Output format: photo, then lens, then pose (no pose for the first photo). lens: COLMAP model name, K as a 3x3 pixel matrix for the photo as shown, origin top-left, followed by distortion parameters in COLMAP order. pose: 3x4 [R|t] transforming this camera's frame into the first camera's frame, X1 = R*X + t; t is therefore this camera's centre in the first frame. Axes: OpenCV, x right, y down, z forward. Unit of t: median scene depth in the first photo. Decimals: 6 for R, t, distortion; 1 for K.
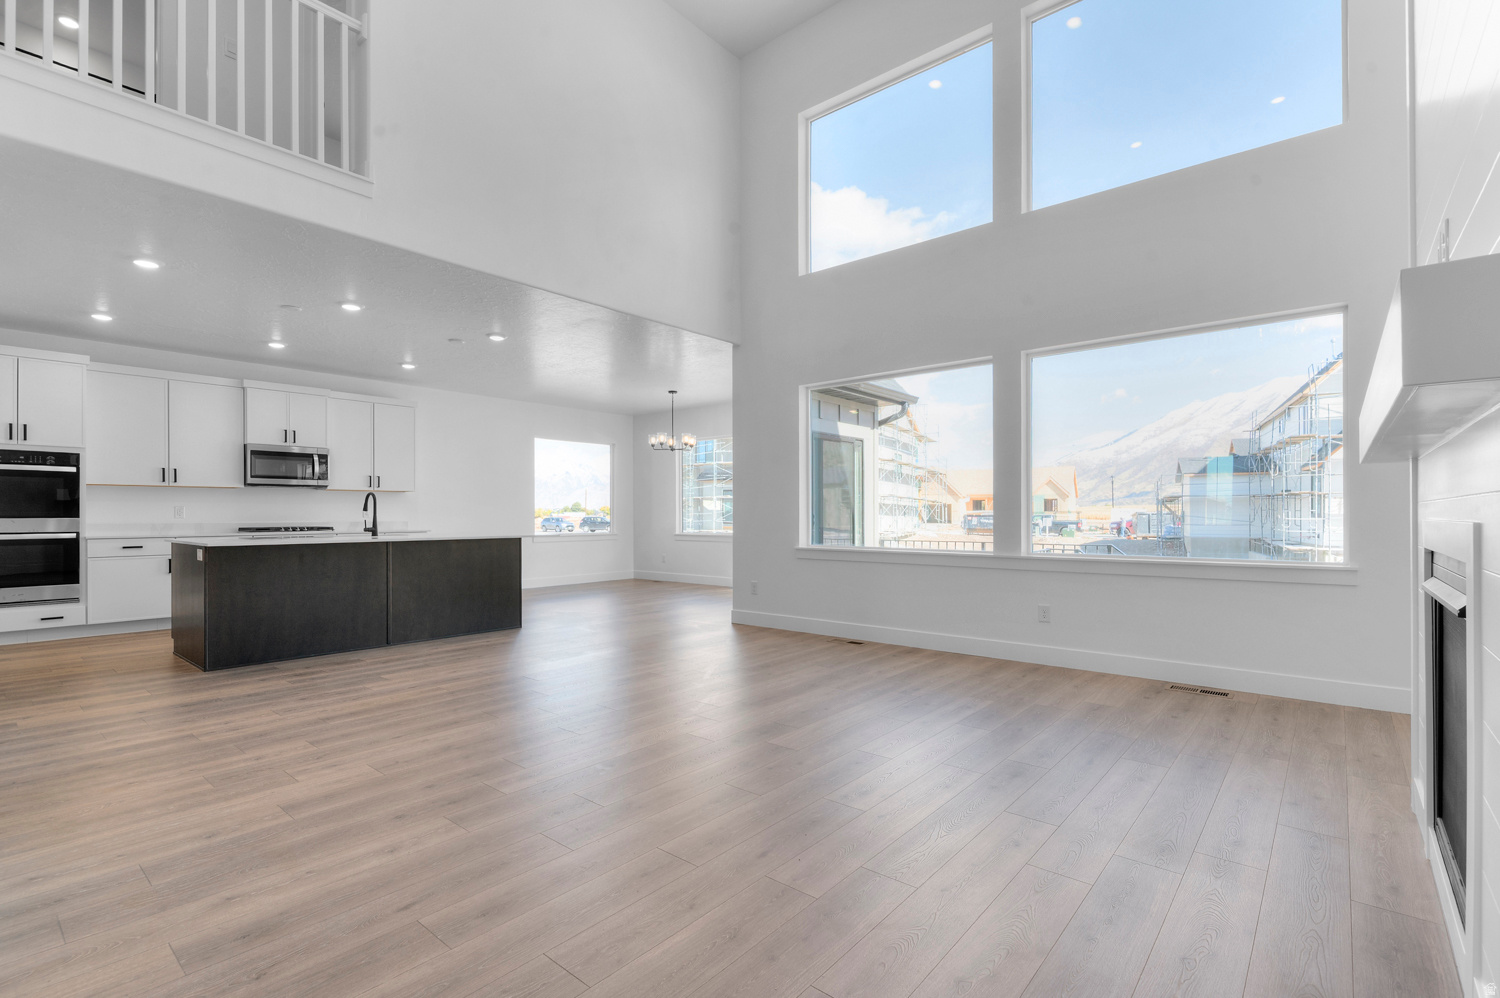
lens RADIAL K [[687.4, 0, 750.2], [0, 687.4, 517.1], [0, 0, 1]] dist [-0.000773, -0.000874]
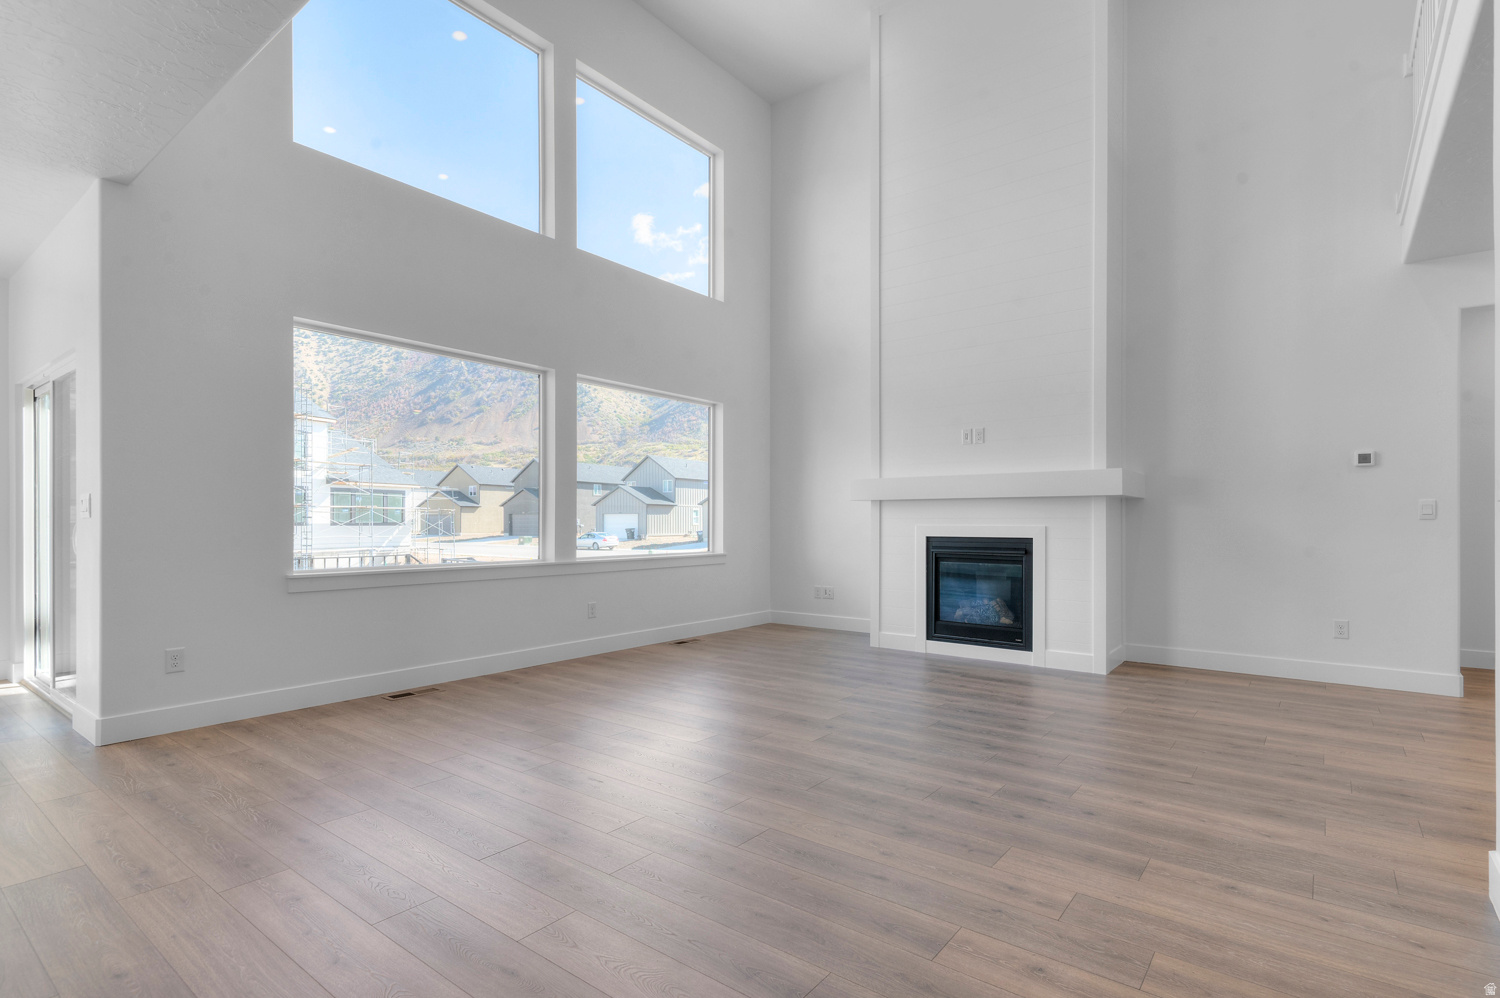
lens RADIAL K [[743.9, 0, 754.8], [0, 743.9, 521.3], [0, 0, 1]] dist [0.019719, 0.000572]
pose [[-0.048653, 0.002383, 0.998813, -1.747353], [0.000676, 0.999997, -0.002353, -0.010597], [-0.998815, 0.000561, -0.048655, 1.677048]]
